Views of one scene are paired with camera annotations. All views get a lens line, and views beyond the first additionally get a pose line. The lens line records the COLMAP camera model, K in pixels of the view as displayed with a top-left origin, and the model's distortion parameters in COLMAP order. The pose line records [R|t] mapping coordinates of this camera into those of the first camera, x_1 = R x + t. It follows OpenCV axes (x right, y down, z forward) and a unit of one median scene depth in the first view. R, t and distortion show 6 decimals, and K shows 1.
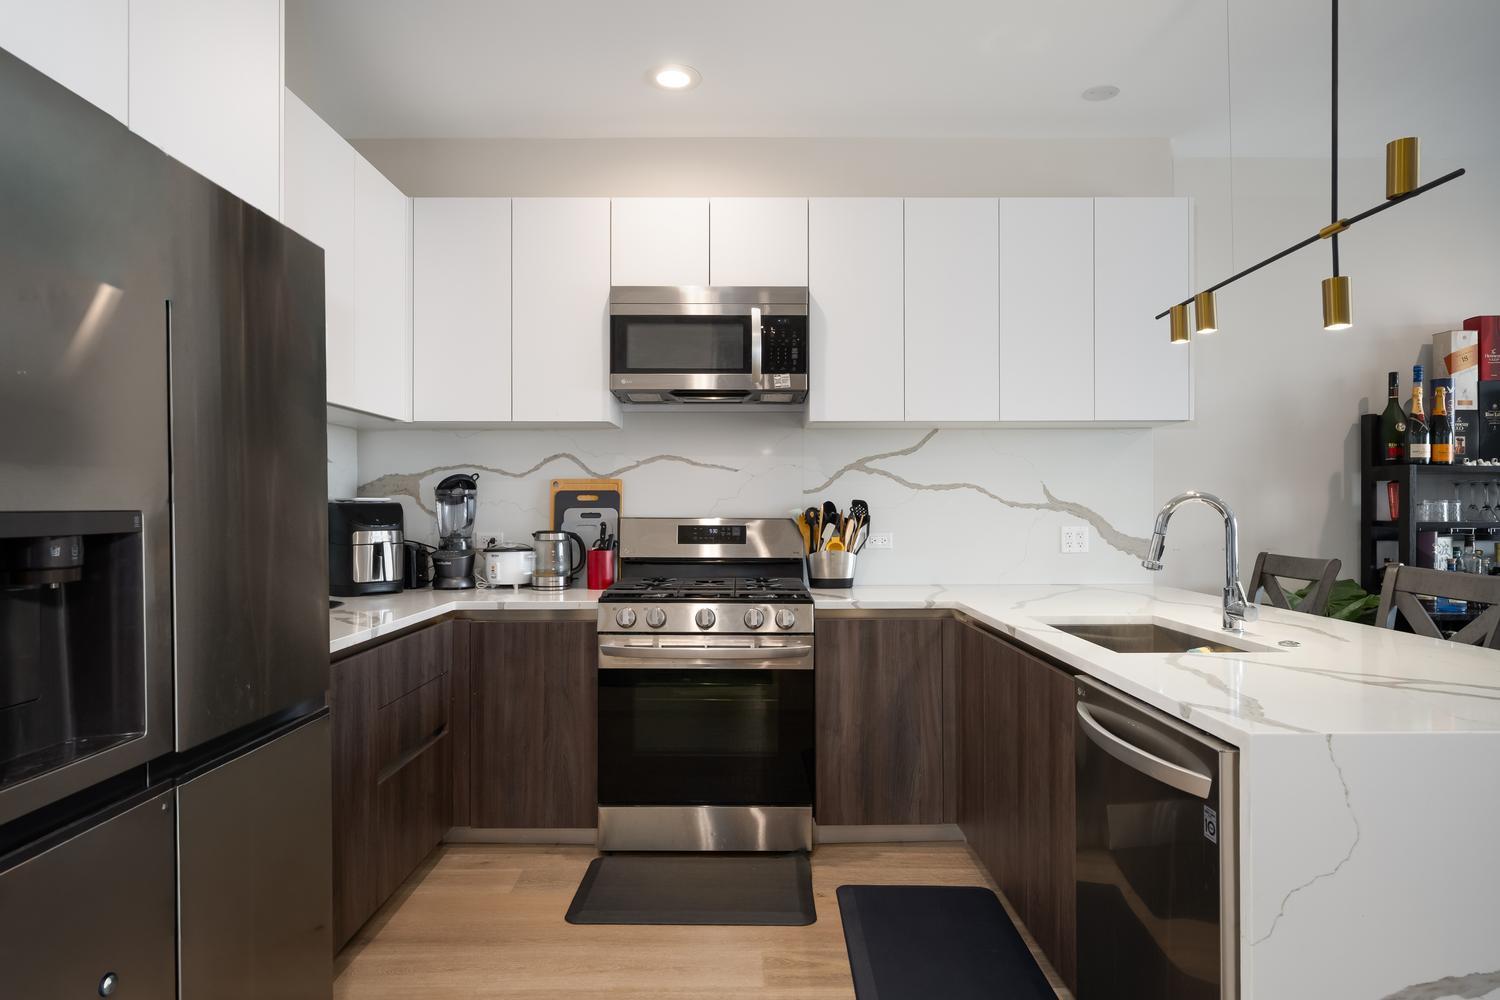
lens RADIAL K [[892.1, 0, 750.0], [0, 892.1, 500.0], [0, 0, 1]] dist [-0.002159, 0.000473]
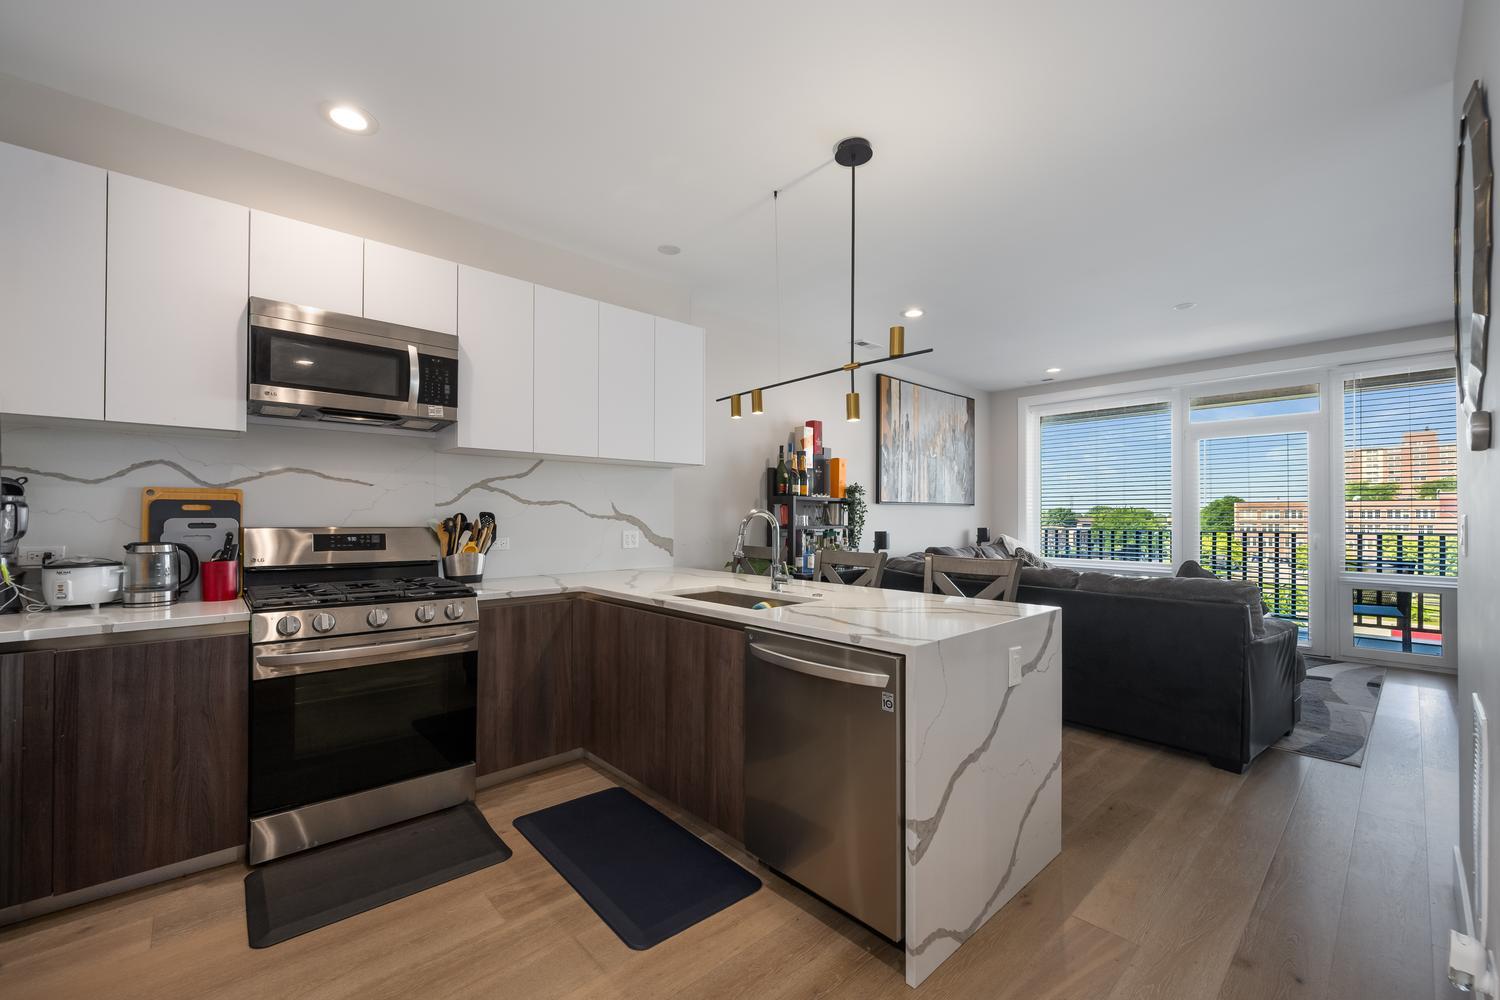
lens RADIAL K [[603.9, 0, 741.8], [0, 603.9, 511.3], [0, 0, 1]] dist [-0.001593, -0.000296]
pose [[0.745596, 0.009253, 0.666334, -0.185866], [-0.007159, 0.999957, -0.005875, 0.001445], [-0.666360, -0.000390, 0.745630, 0.123893]]
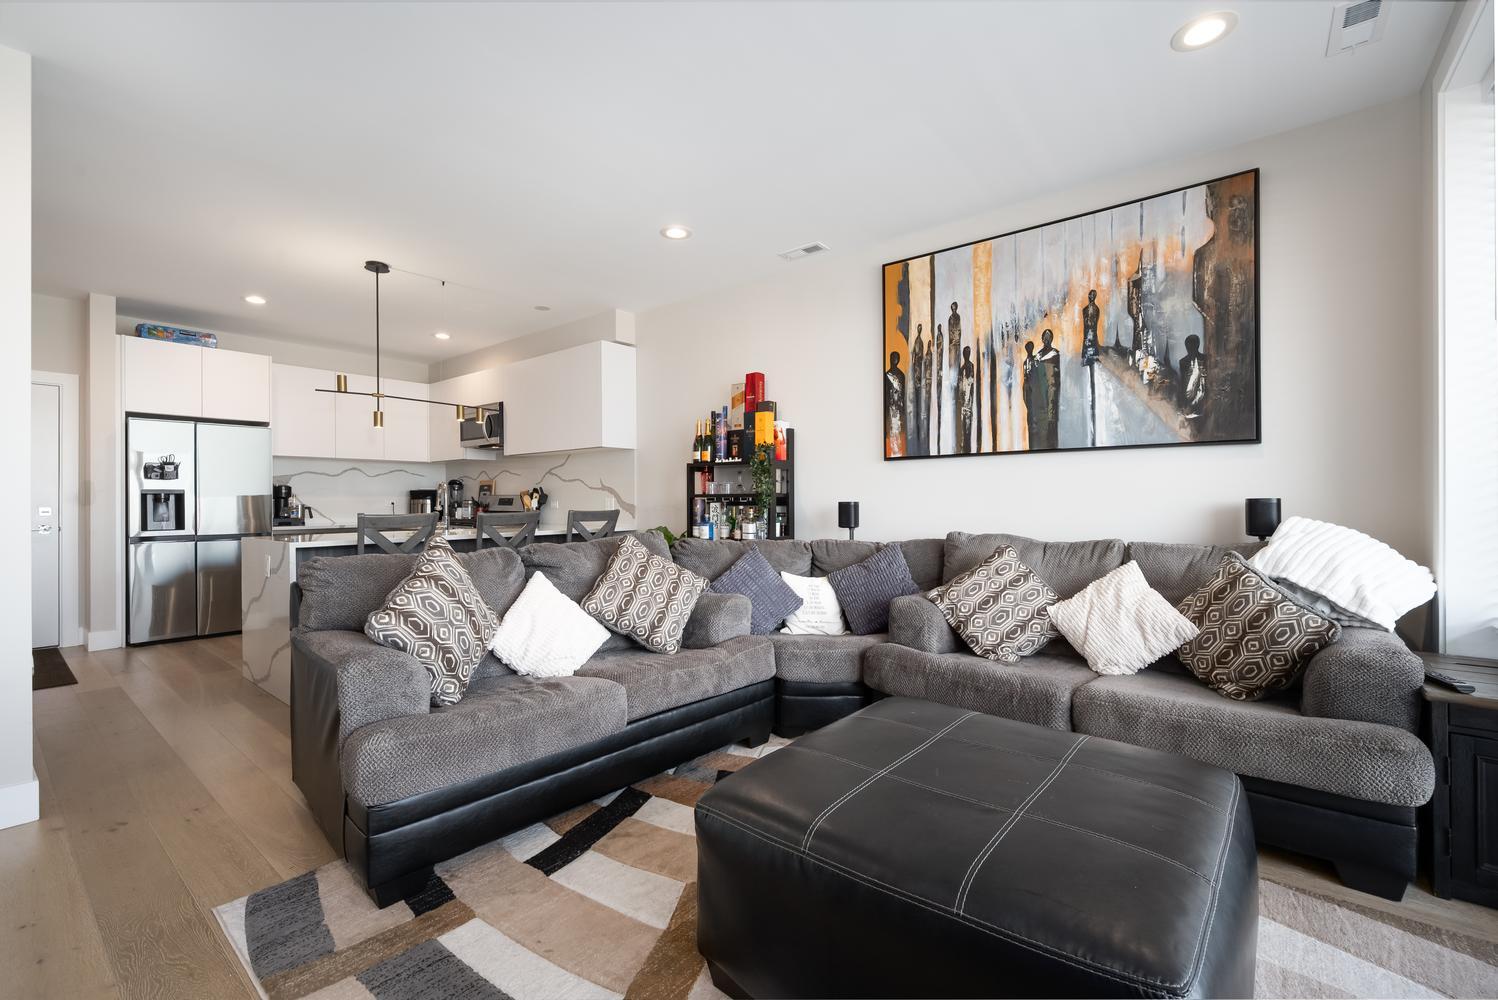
lens RADIAL K [[634.2, 0, 749.0], [0, 634.2, 500.0], [0, 0, 1]] dist [-0.000955, -0.000183]
pose [[0.775704, -0.001488, -0.631096, 1.657582], [0.003824, 0.999990, 0.002343, 0.033801], [0.631086, -0.004230, 0.775702, 0.057887]]
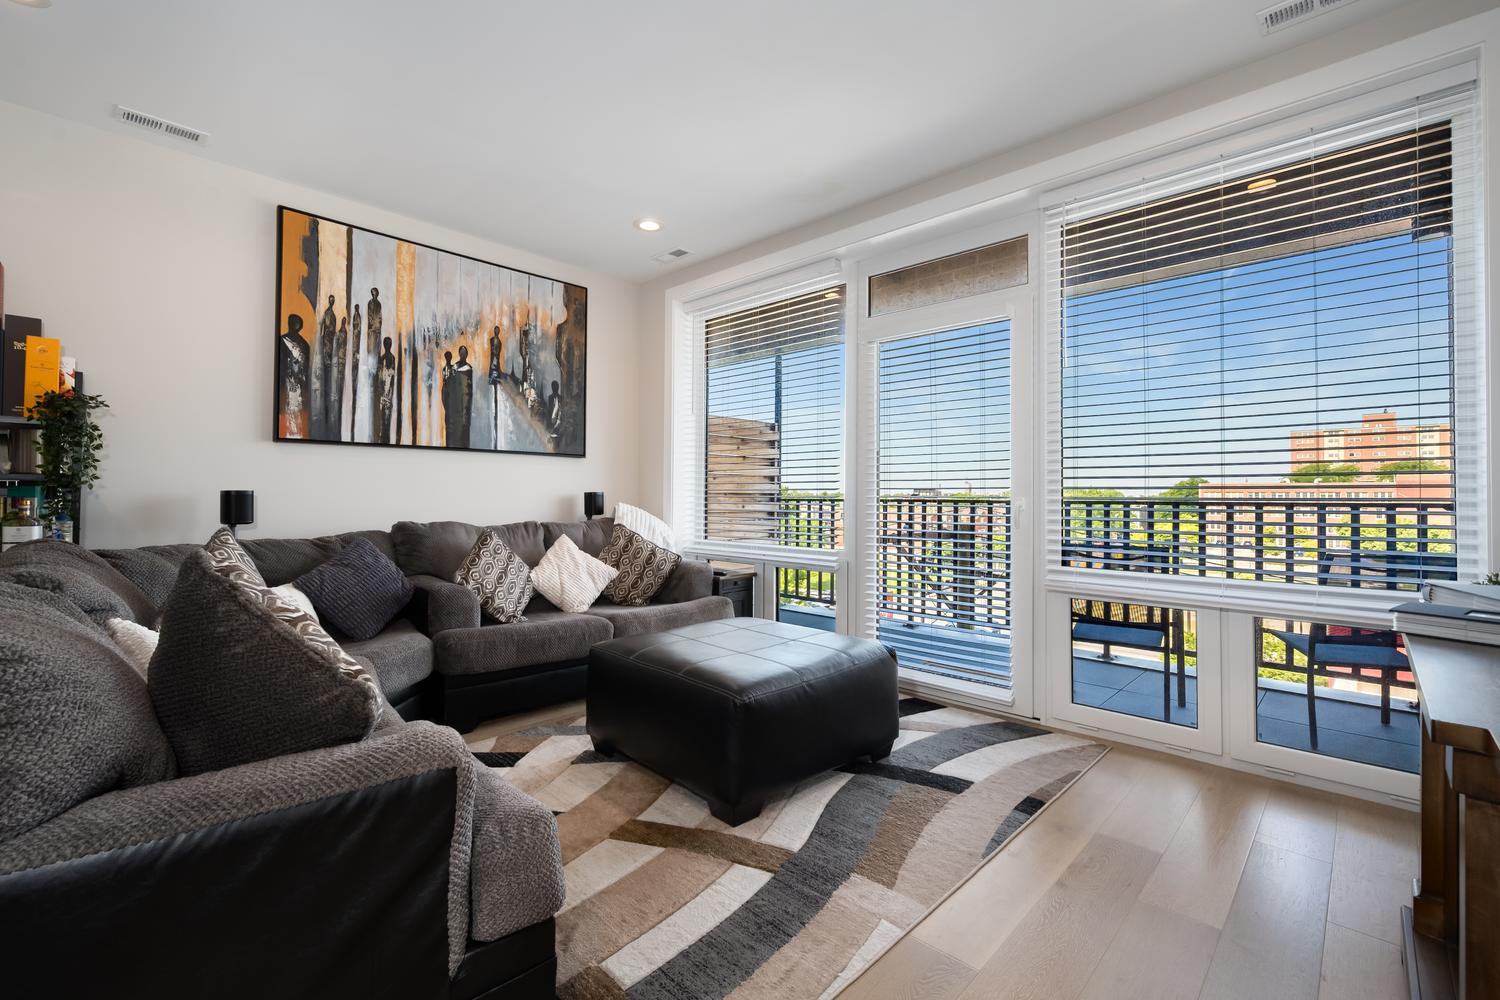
lens RADIAL K [[648.1, 0, 743.0], [0, 648.1, 486.8], [0, 0, 1]] dist [-0.002269, -0.000199]
pose [[0.702255, 0.017360, 0.711714, 0.952741], [-0.011093, 0.999848, -0.013442, 0.039627], [-0.711839, 0.001545, 0.702341, -0.069170]]
